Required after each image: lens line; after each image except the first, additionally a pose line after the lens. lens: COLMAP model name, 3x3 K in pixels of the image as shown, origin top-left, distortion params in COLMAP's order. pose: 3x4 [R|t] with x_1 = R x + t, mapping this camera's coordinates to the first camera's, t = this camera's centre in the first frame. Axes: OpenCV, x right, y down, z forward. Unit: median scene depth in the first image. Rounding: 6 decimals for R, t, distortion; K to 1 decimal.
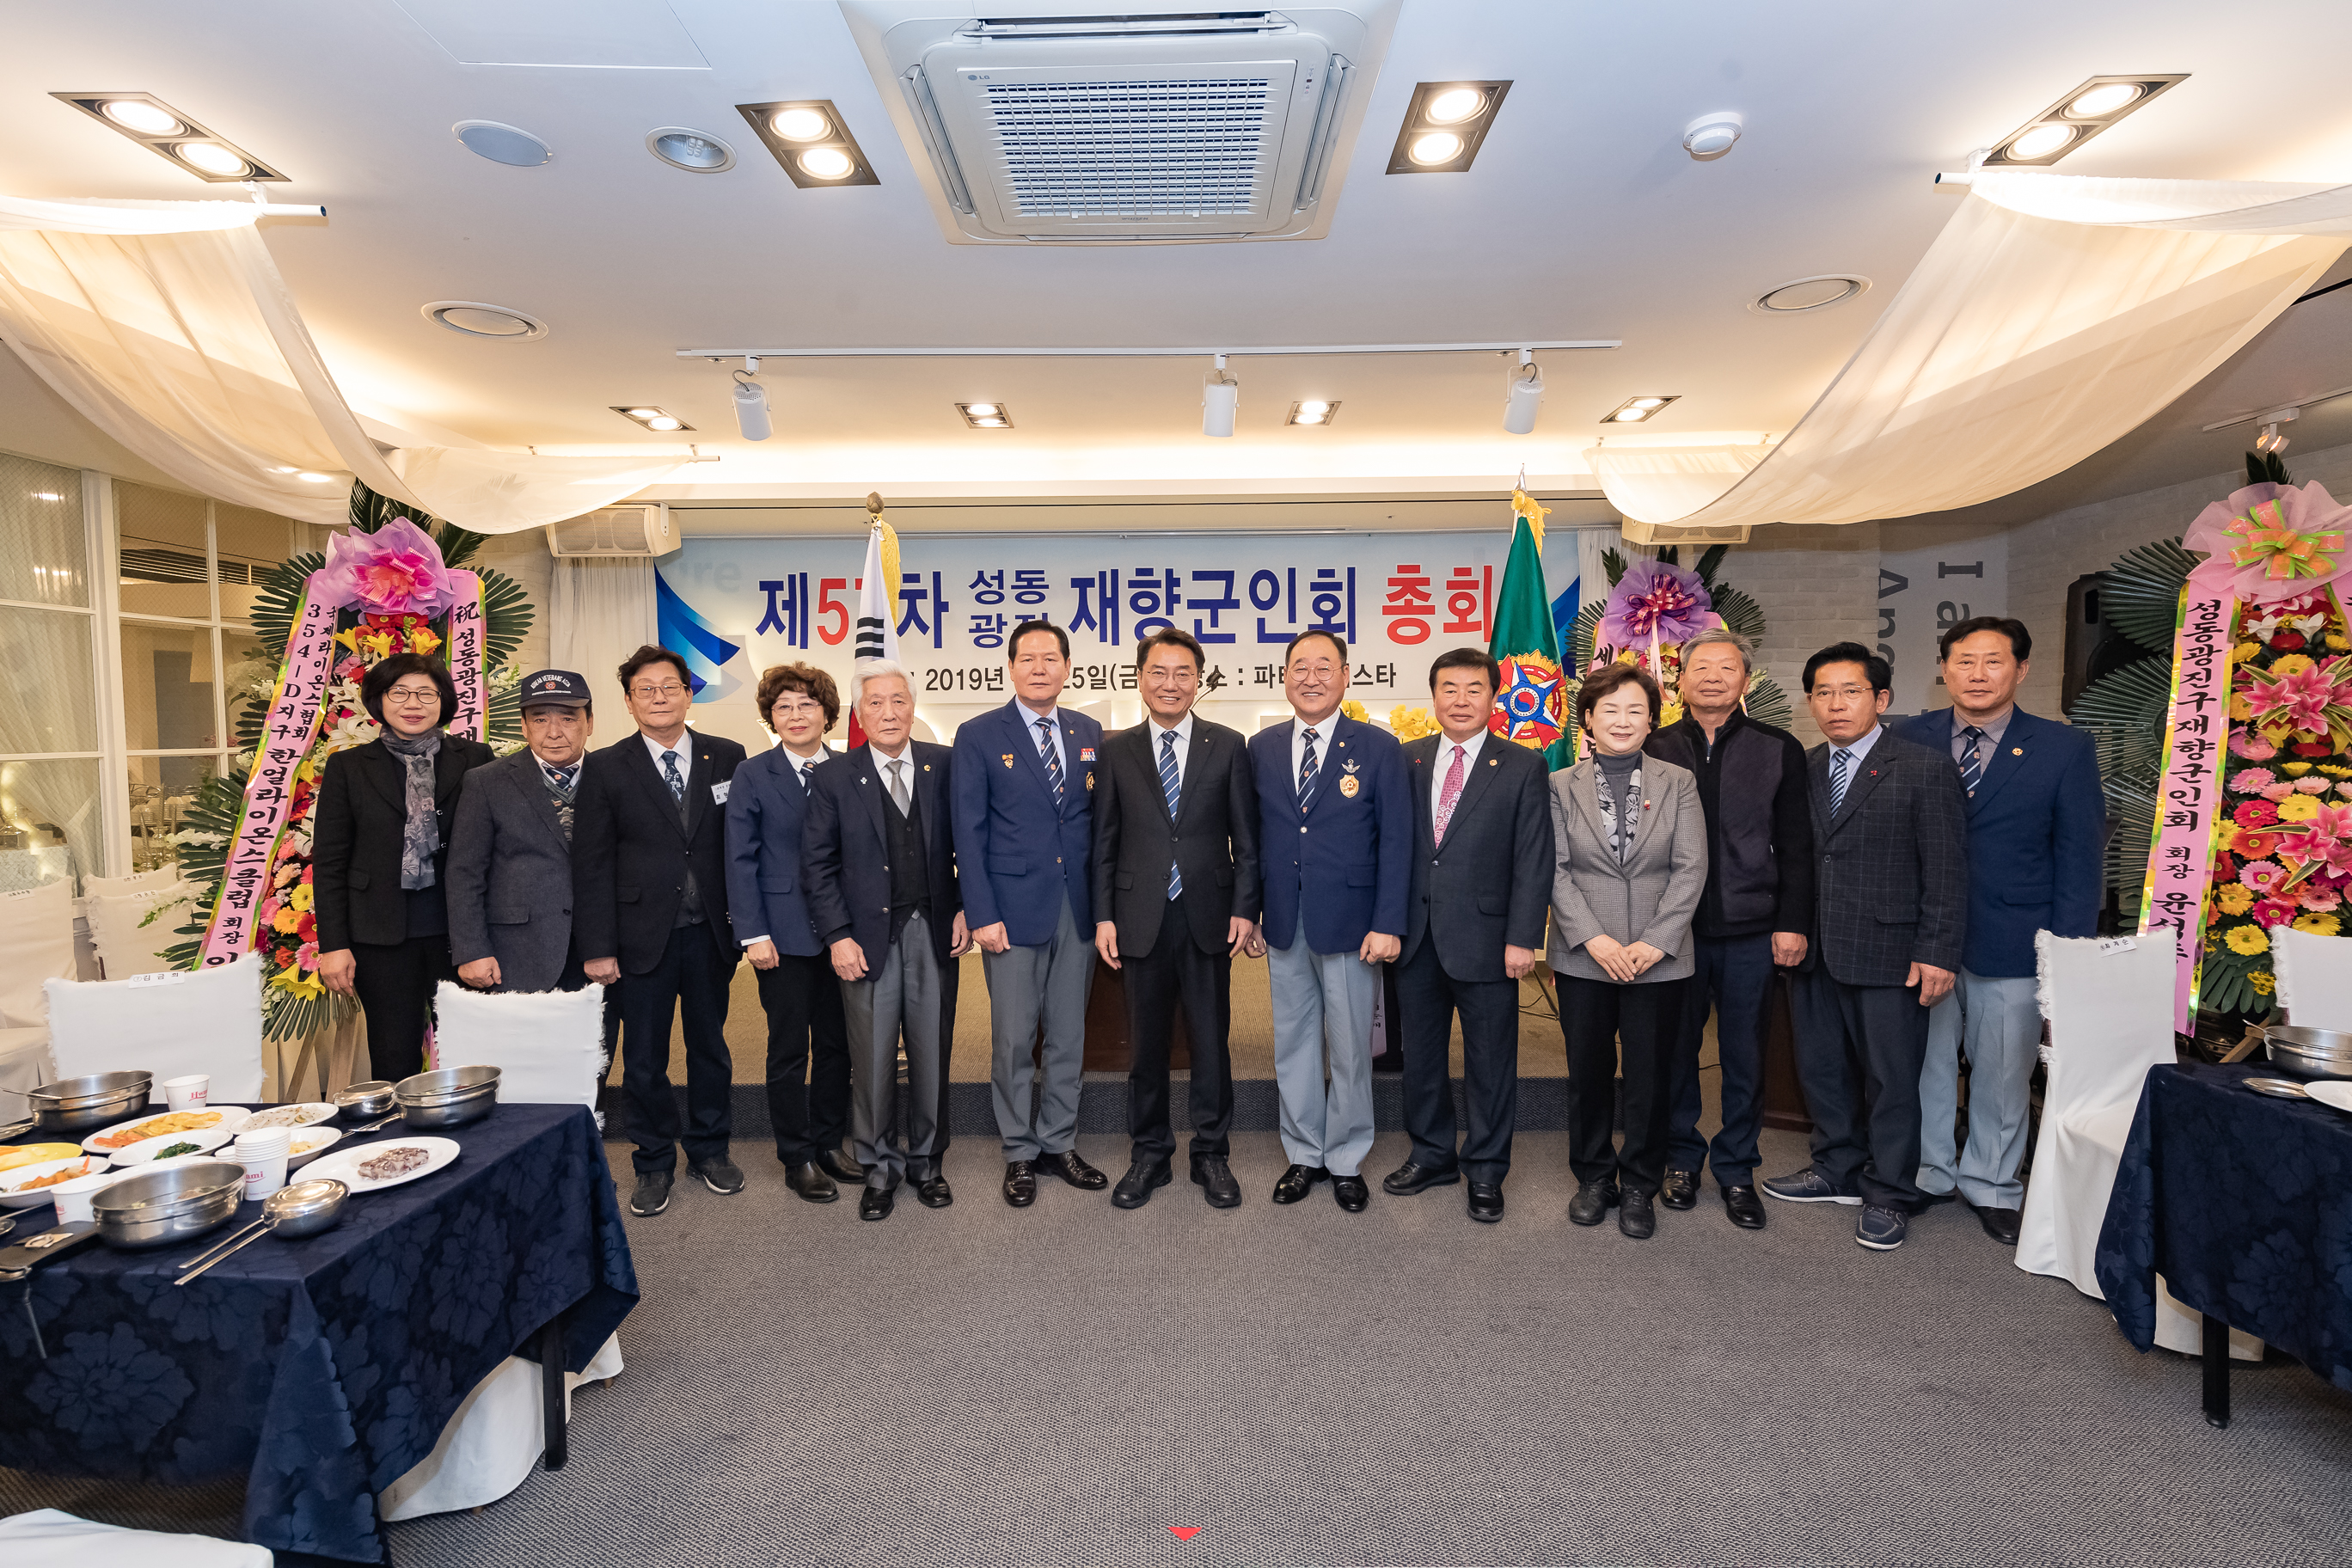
lens RADIAL K [[1101.0, 0, 1180.5], [0, 1101.0, 771.0], [0, 0, 1]] dist [0.019650, -0.008902]
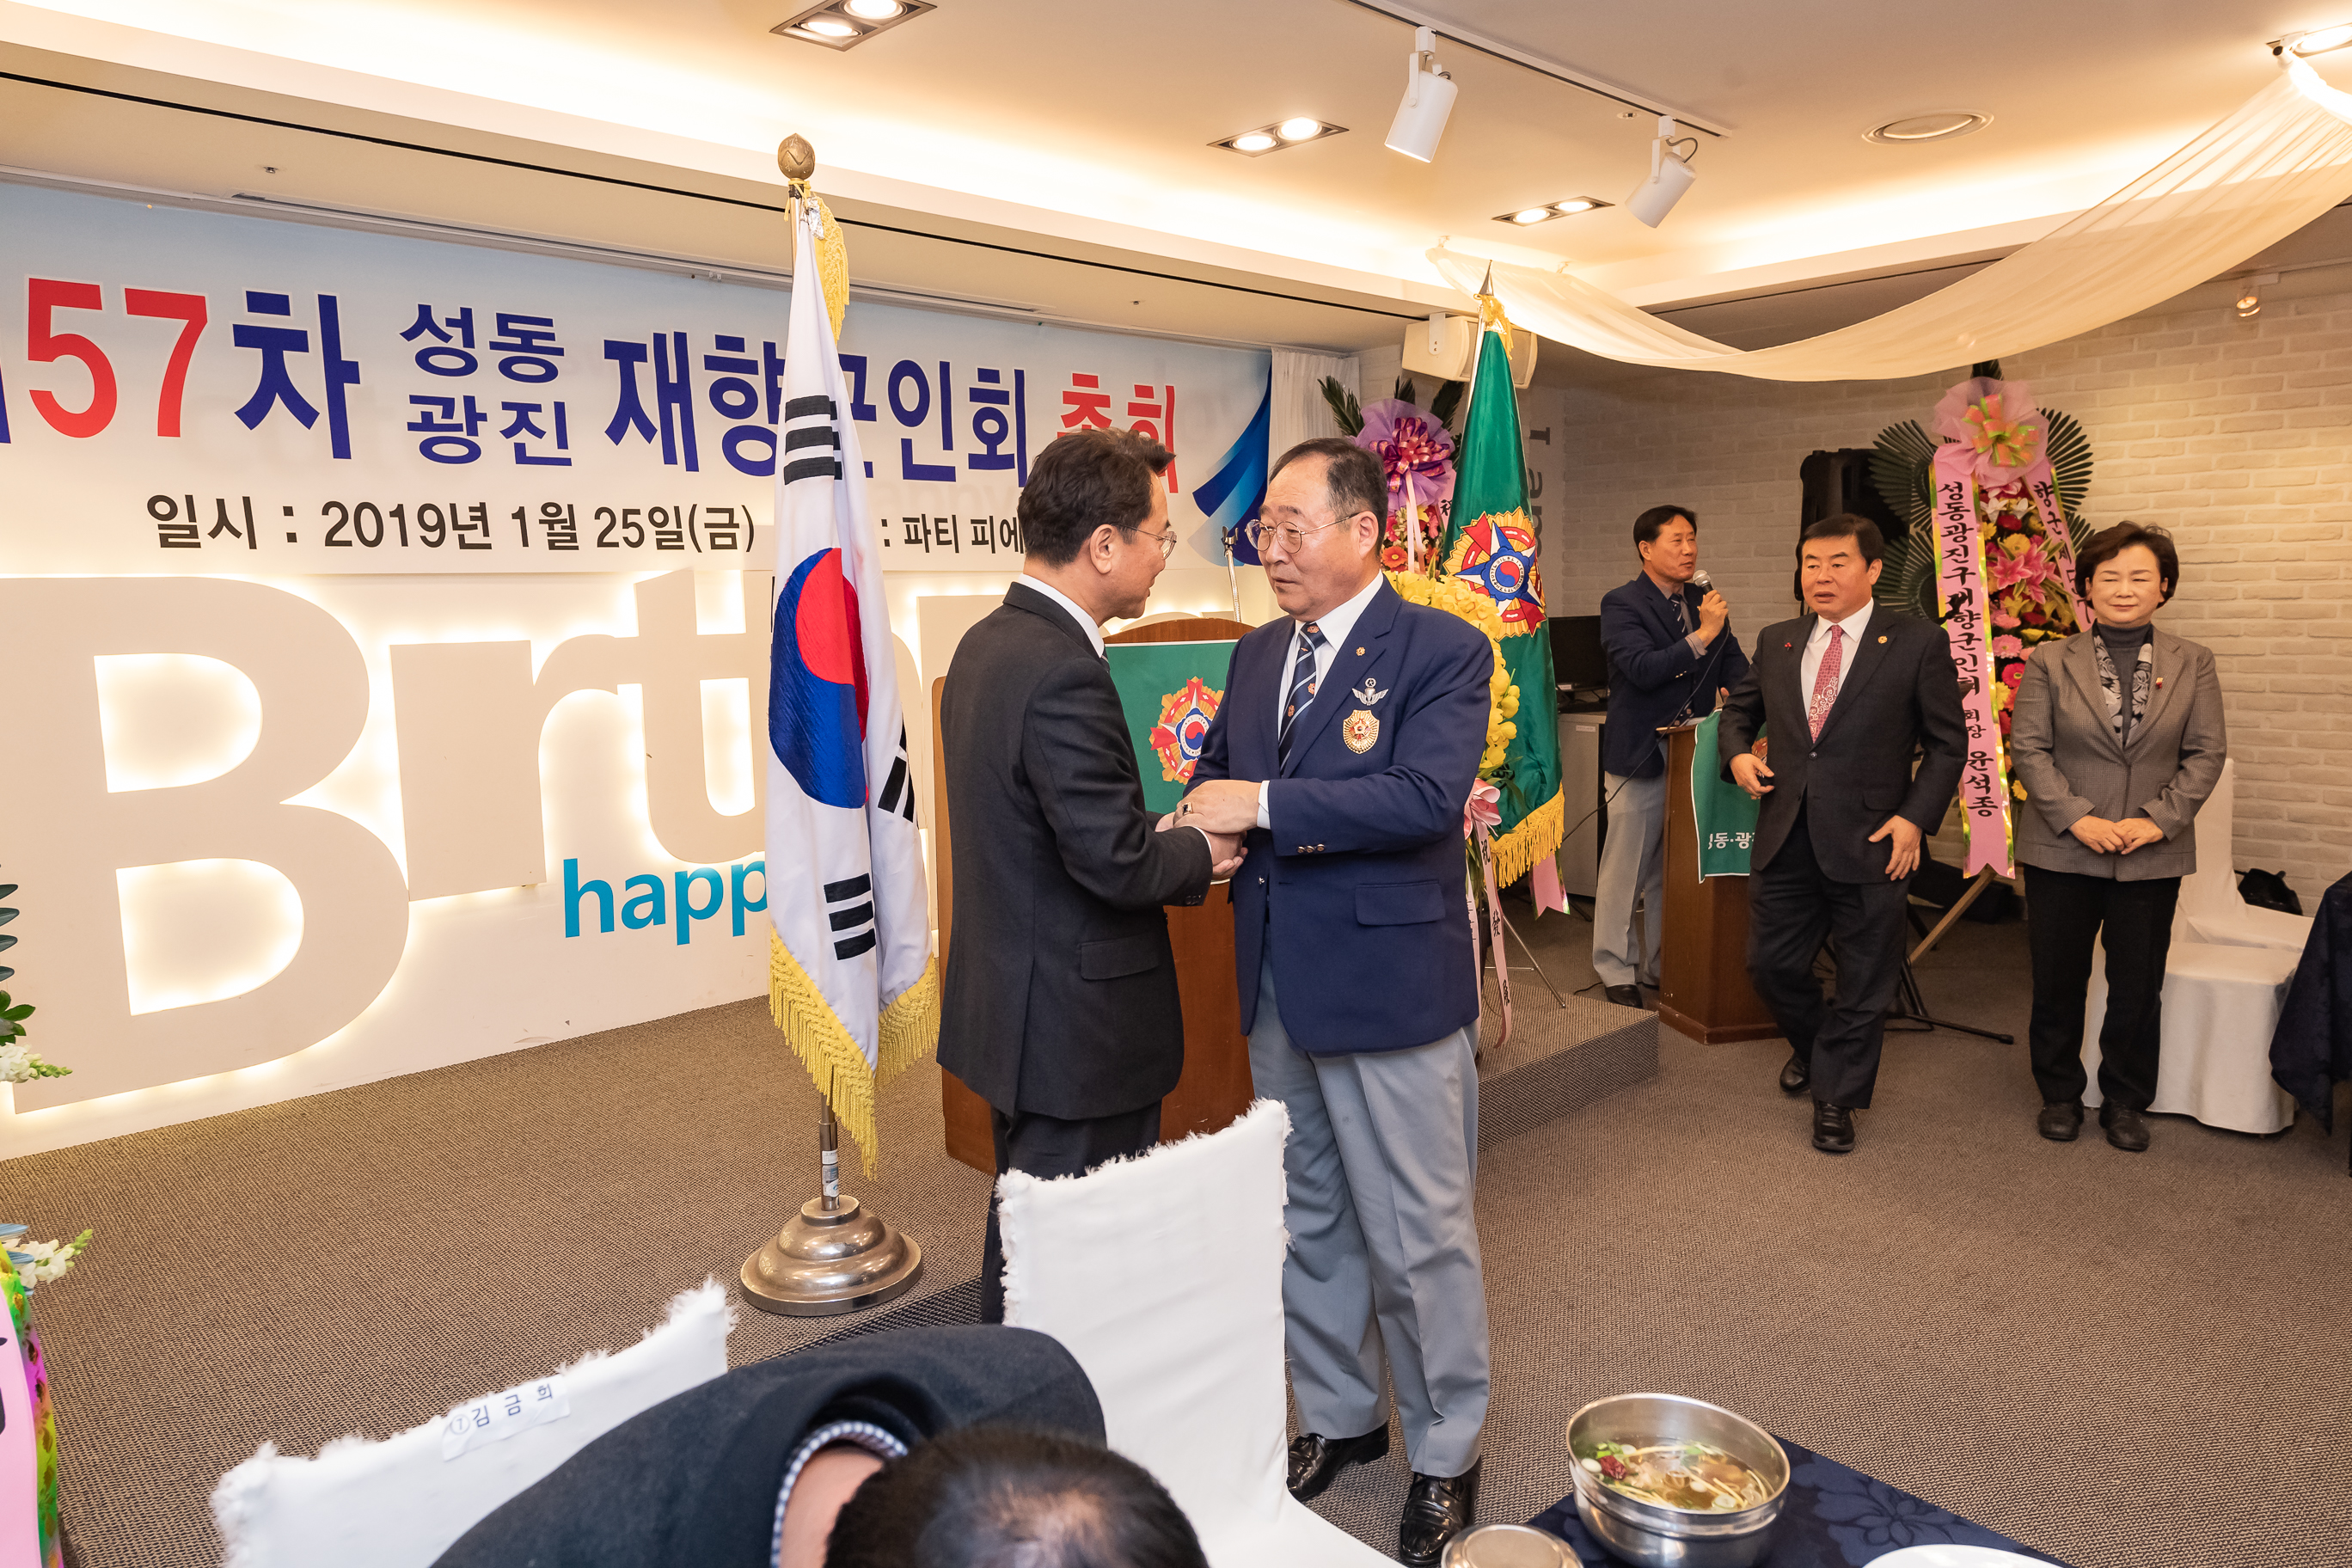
lens RADIAL K [[1535.1, 0, 1180.0], [0, 1535.1, 770.4], [0, 0, 1]] dist [0.032497, -0.029852]
pose [[0.728352, -0.083213, 0.680131, -0.605906], [0.041141, 0.996119, 0.077815, -0.018802], [-0.683966, -0.028696, 0.728949, 0.362121]]
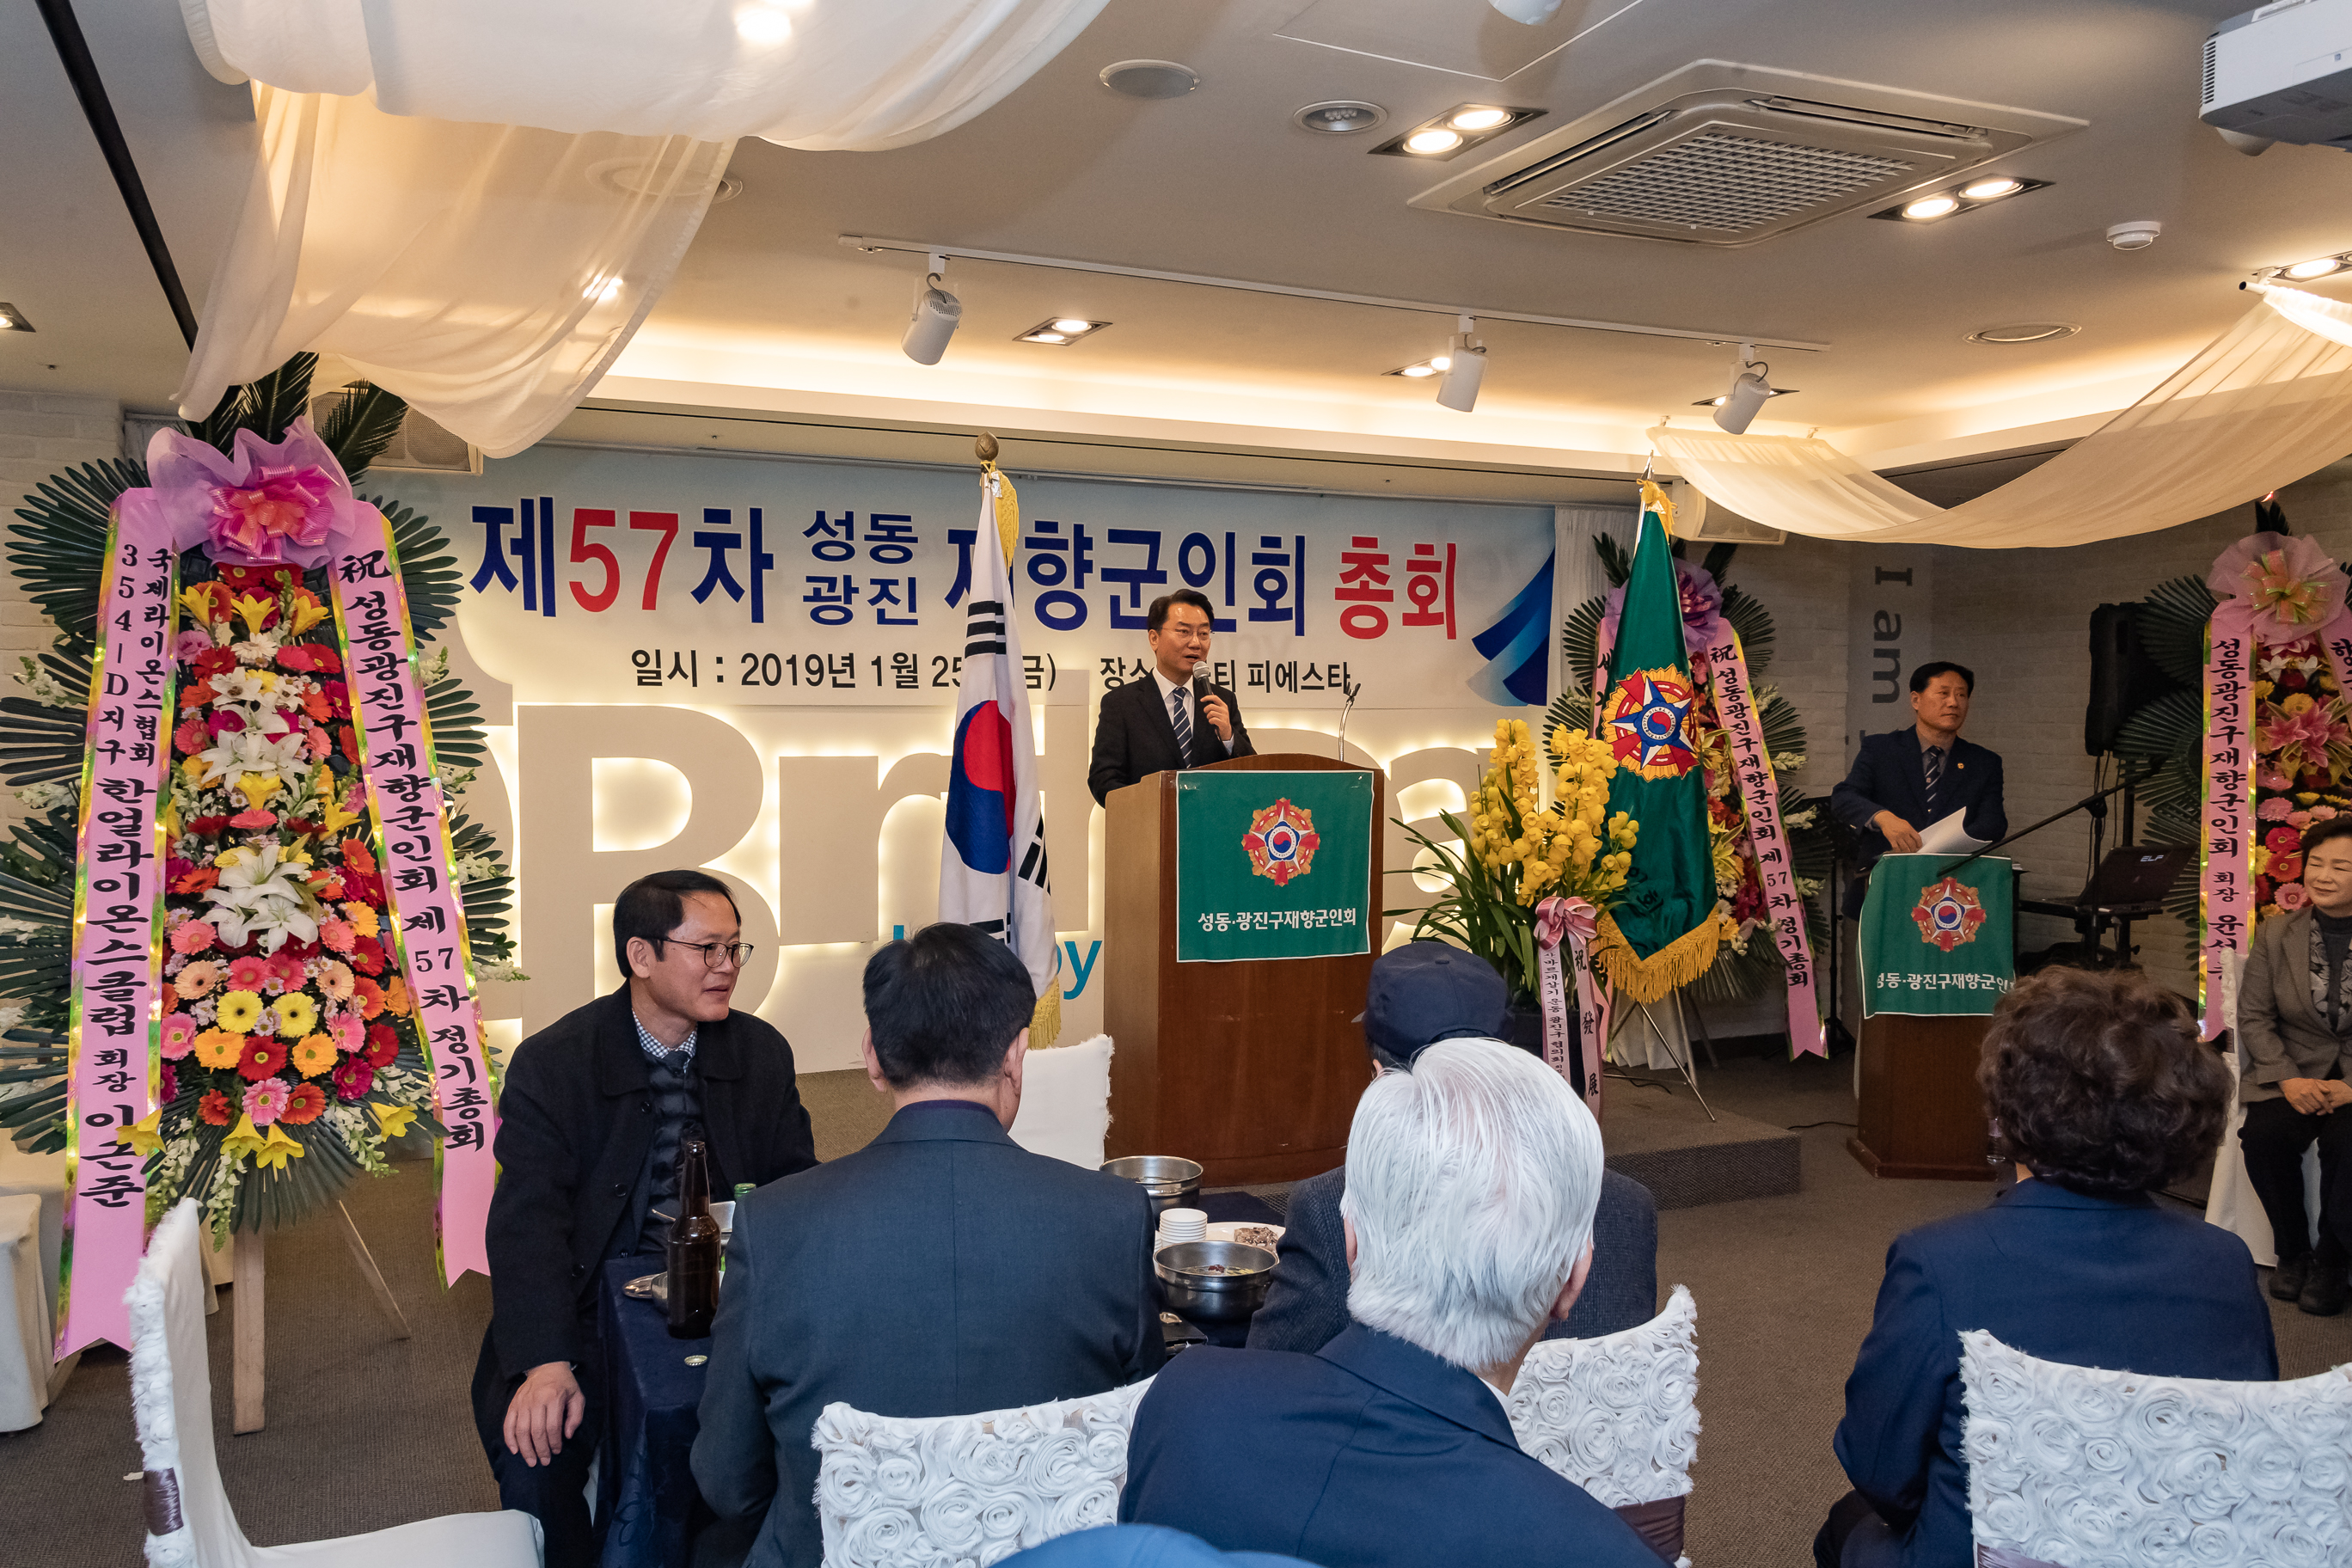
lens RADIAL K [[1794.6, 0, 1176.0], [0, 1794.6, 784.0], [0, 0, 1]] dist [0.051274, -0.078359]
pose [[0.912390, -0.001804, 0.409318, -0.623172], [0.004797, 0.999969, -0.006286, -0.007147], [-0.409294, 0.007699, 0.912370, -0.147650]]
